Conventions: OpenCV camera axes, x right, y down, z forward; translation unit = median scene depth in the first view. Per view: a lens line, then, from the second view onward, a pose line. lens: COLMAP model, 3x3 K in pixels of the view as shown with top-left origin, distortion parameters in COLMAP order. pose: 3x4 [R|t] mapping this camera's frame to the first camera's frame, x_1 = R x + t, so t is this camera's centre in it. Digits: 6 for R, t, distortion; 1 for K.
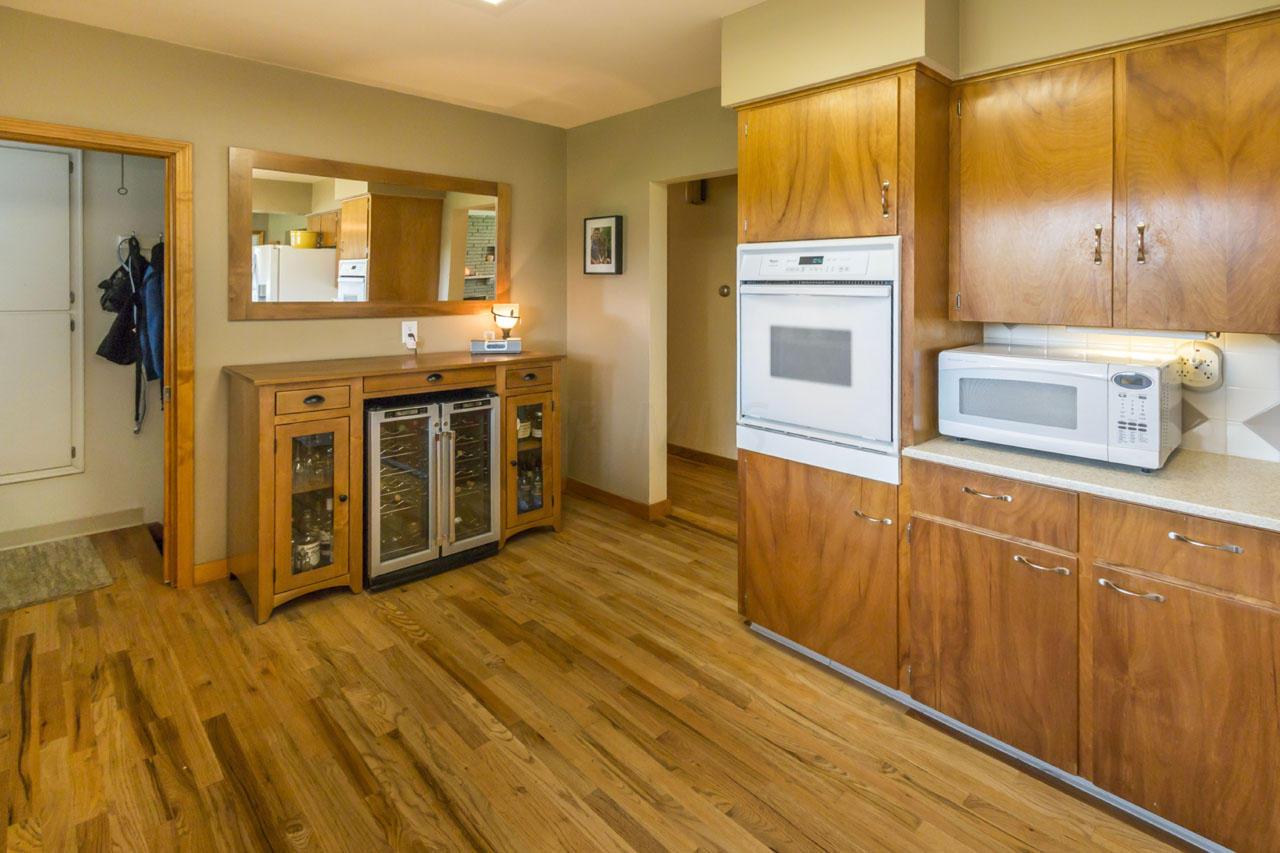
lens RADIAL K [[616.4, 0, 638.7], [0, 616.4, 286.7], [0, 0, 1]] dist [-0.001586, -0.000094]
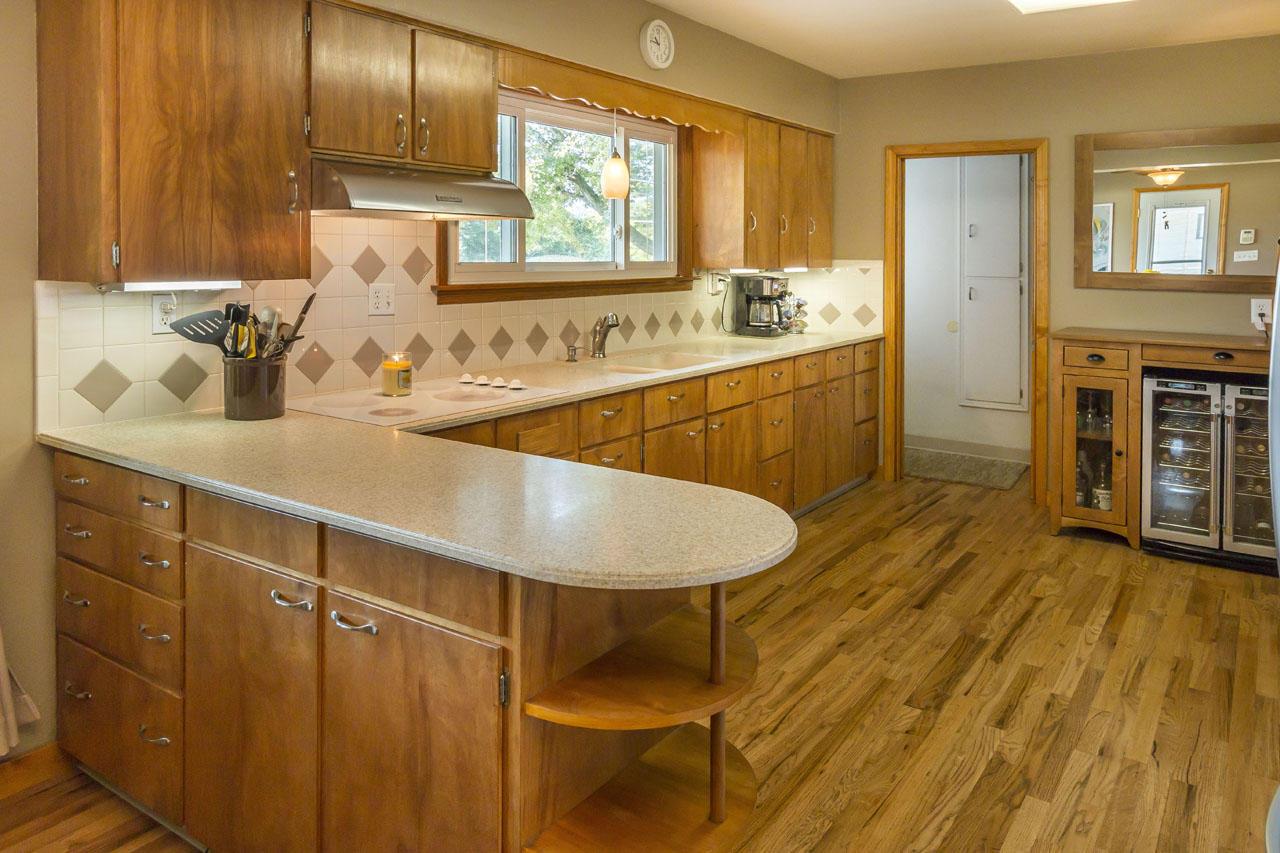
lens RADIAL K [[914.7, 0, 640.0], [0, 914.7, 426.5], [0, 0, 1]] dist [0.000326, 0.000063]
pose [[0.207287, 0.177904, -0.961968, 0.896544], [-0.008511, 0.983616, 0.180074, 0.009754], [0.978243, -0.029140, 0.205405, -0.168957]]
